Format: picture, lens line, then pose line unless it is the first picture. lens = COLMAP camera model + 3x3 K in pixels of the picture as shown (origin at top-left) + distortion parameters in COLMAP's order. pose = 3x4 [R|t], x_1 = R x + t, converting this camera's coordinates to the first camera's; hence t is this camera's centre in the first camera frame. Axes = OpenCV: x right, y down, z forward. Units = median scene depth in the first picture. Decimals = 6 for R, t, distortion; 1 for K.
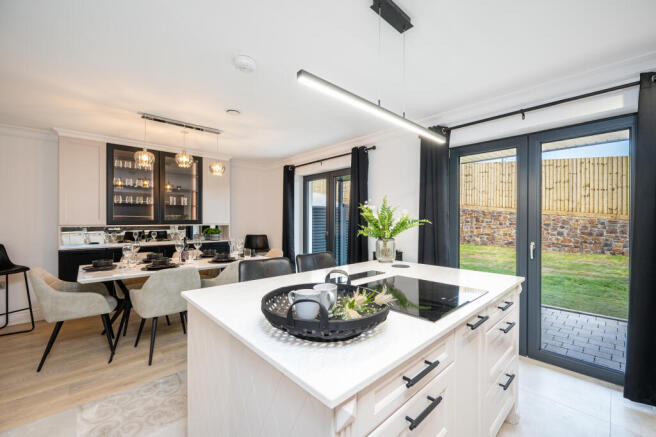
lens RADIAL K [[265.8, 0, 328.0], [0, 265.8, 219.7], [0, 0, 1]] dist [-0.000750, -0.000028]
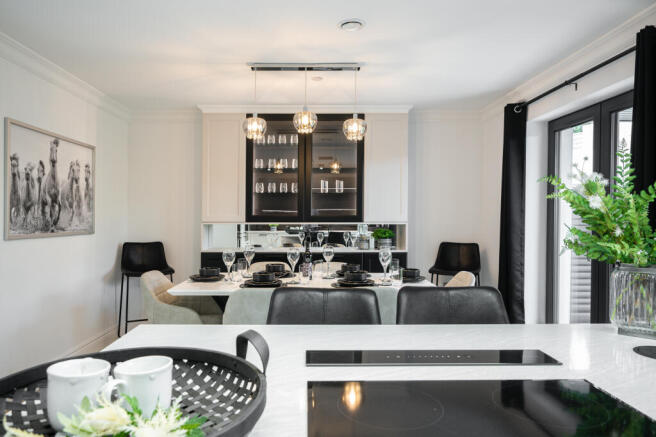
lens RADIAL K [[453.6, 0, 322.6], [0, 453.6, 223.6], [0, 0, 1]] dist [-0.006106, -0.004422]
pose [[0.743344, 0.009050, -0.668848, 0.191162], [0.003151, 0.999850, 0.017030, 0.002219], [0.668902, -0.014767, 0.743204, 0.176103]]
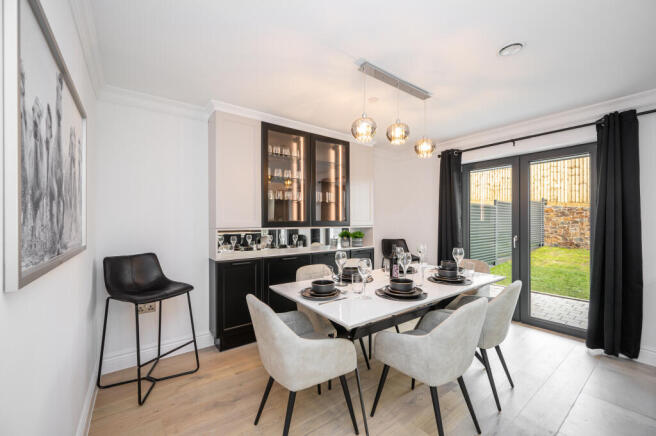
lens RADIAL K [[263.6, 0, 332.4], [0, 263.6, 223.3], [0, 0, 1]] dist [0.002584, 0.000375]
pose [[0.994778, -0.003122, -0.102017, -0.538152], [0.003973, 0.999959, 0.008135, 0.000707], [0.101988, -0.008498, 0.994749, 0.251575]]
